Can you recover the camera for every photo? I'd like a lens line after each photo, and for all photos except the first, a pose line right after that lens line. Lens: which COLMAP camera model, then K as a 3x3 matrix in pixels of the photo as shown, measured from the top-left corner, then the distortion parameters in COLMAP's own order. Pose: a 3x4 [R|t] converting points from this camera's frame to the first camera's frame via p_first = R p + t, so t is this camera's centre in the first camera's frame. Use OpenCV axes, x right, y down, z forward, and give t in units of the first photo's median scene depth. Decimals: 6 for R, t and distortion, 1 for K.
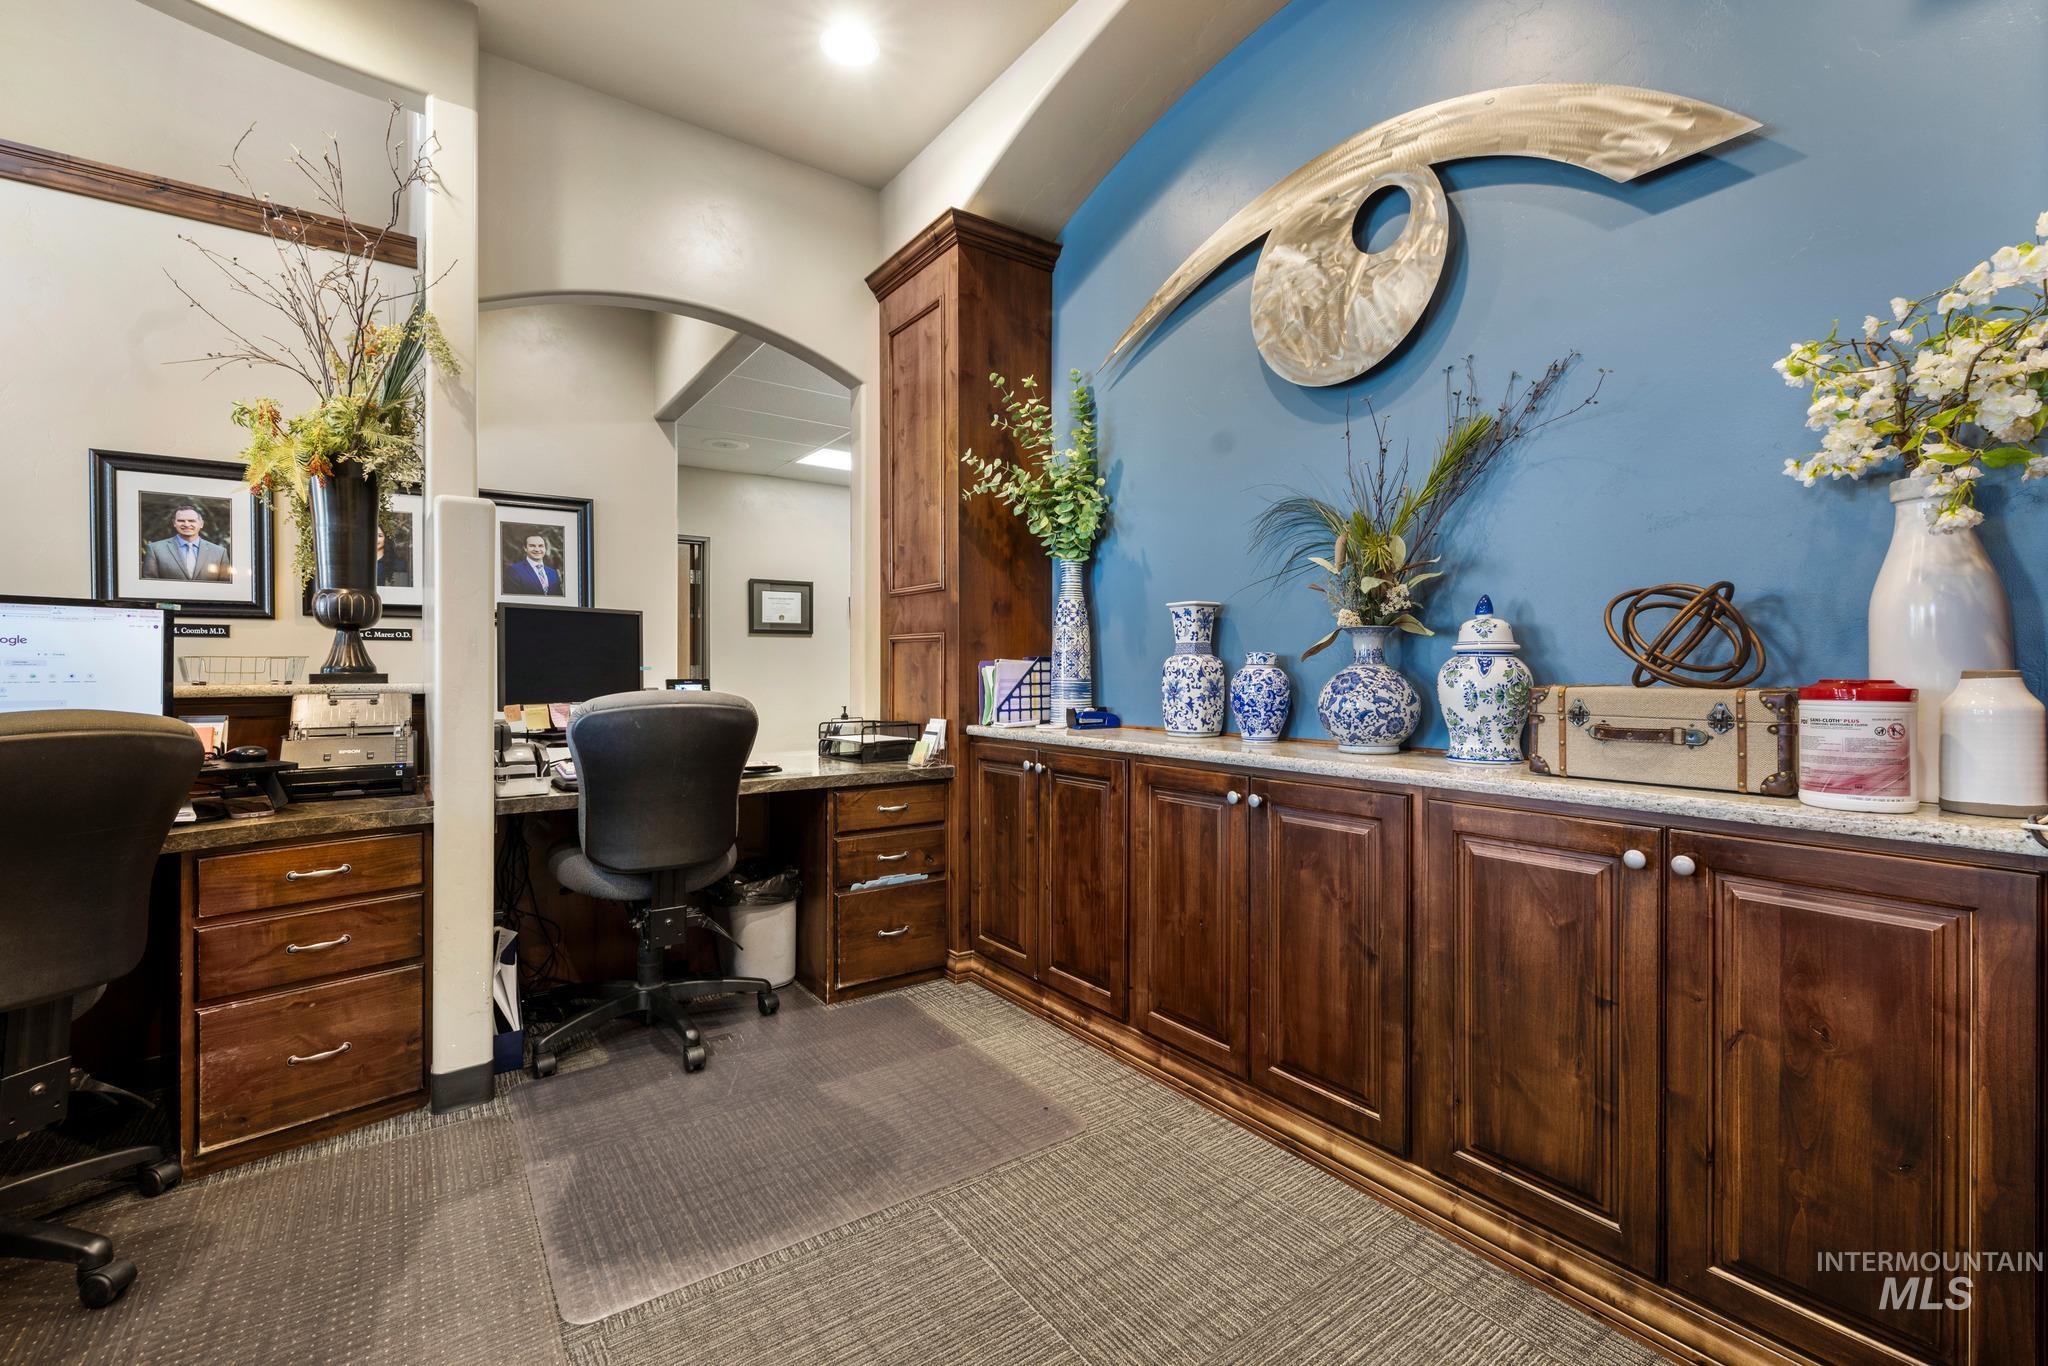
lens RADIAL K [[866.5, 0, 1021.9], [0, 866.5, 667.9], [0, 0, 1]] dist [0.003157, 0.000357]
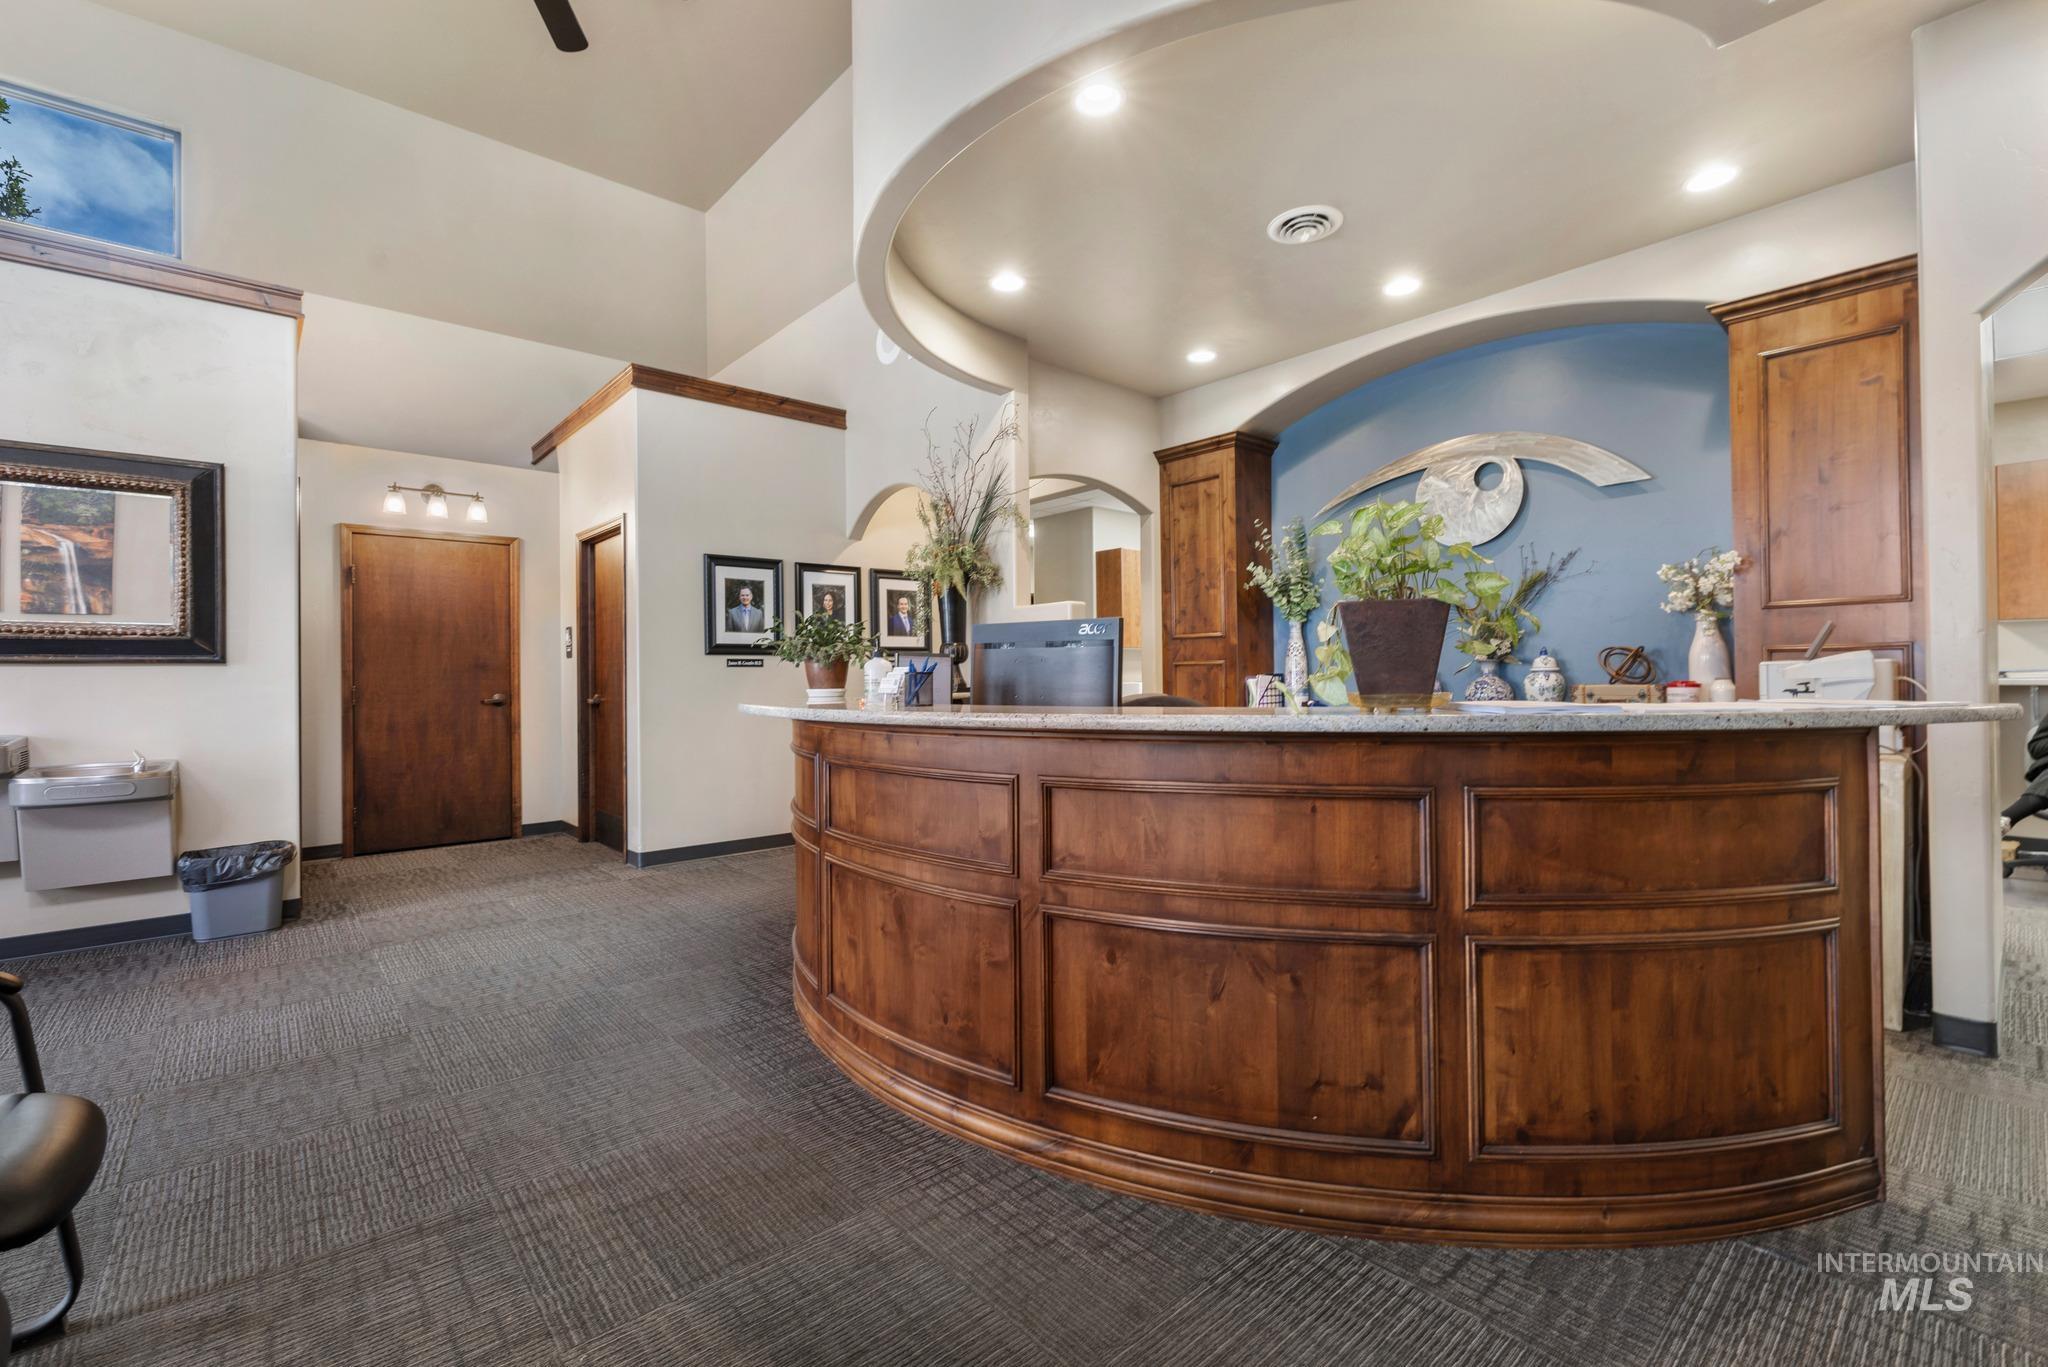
lens RADIAL K [[891.5, 0, 1004.1], [0, 891.5, 674.8], [0, 0, 1]] dist [0.003026, 0.000217]
pose [[0.995185, -0.010615, 0.097439, -0.884839], [0.011130, 0.999927, -0.004741, -0.009861], [-0.097381, 0.005803, 0.995230, -0.969728]]
